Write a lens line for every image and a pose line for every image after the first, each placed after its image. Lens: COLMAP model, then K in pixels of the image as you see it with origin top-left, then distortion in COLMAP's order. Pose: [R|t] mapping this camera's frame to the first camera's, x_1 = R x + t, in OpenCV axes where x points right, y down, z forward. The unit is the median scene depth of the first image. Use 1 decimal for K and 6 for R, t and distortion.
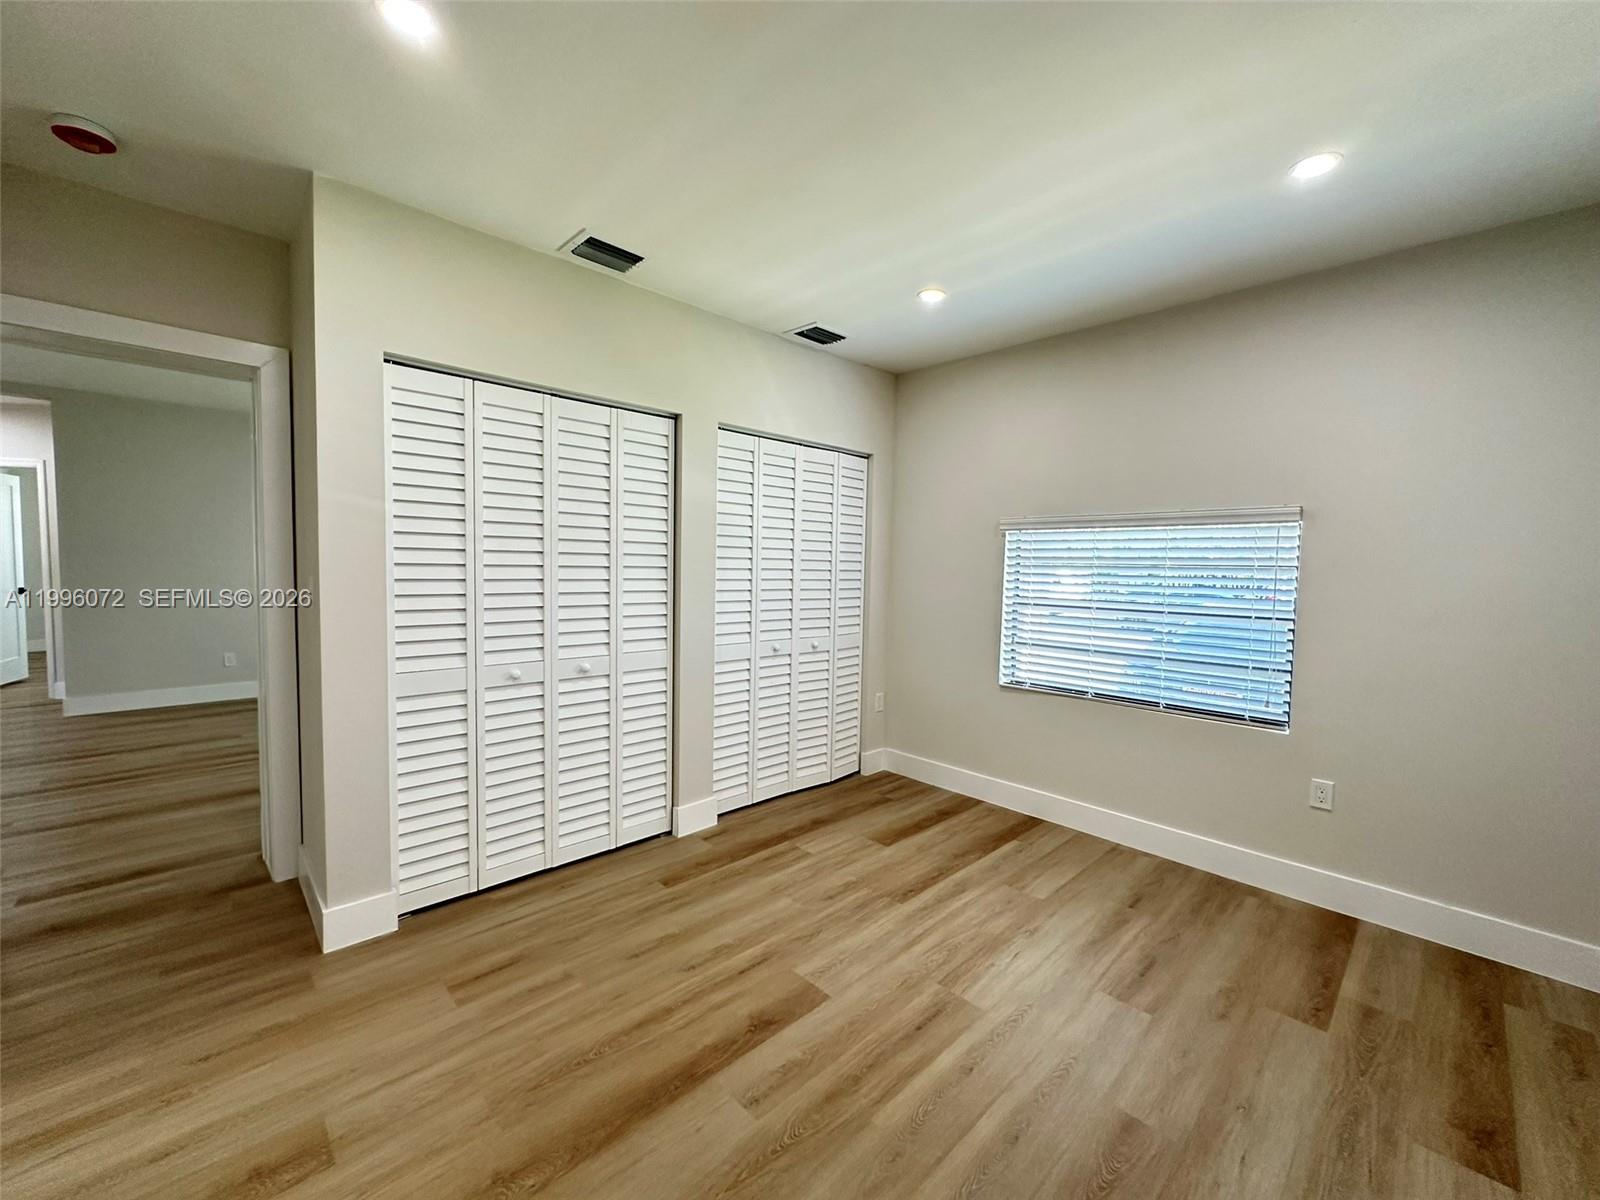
lens RADIAL K [[635.8, 0, 800.0], [0, 635.8, 600.0], [0, 0, 1]] dist [-0.002891, 0.000625]
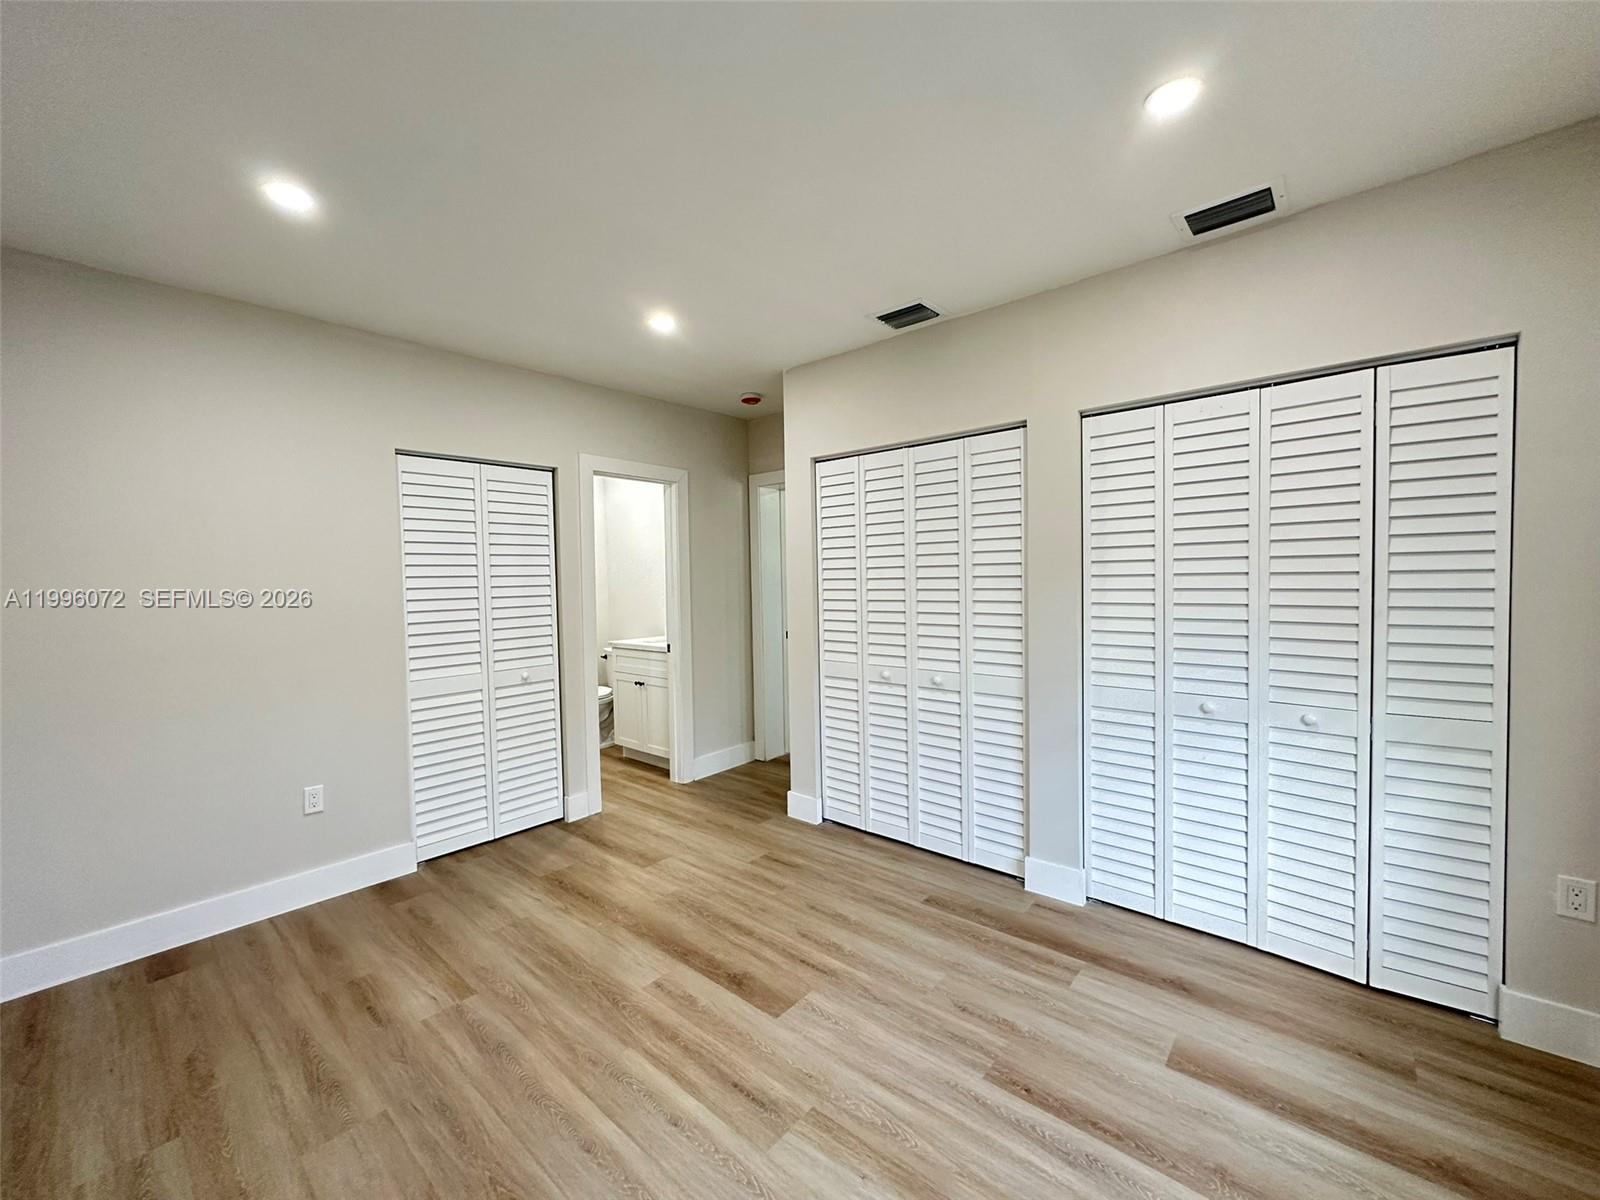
lens RADIAL K [[635.8, 0, 800.0], [0, 635.8, 600.0], [0, 0, 1]] dist [-0.002891, 0.000625]
pose [[0.093830, 0.013240, -0.995500, 0.852199], [-0.035125, 0.999333, 0.009981, -0.042178], [0.994968, 0.034030, 0.094232, 0.746258]]
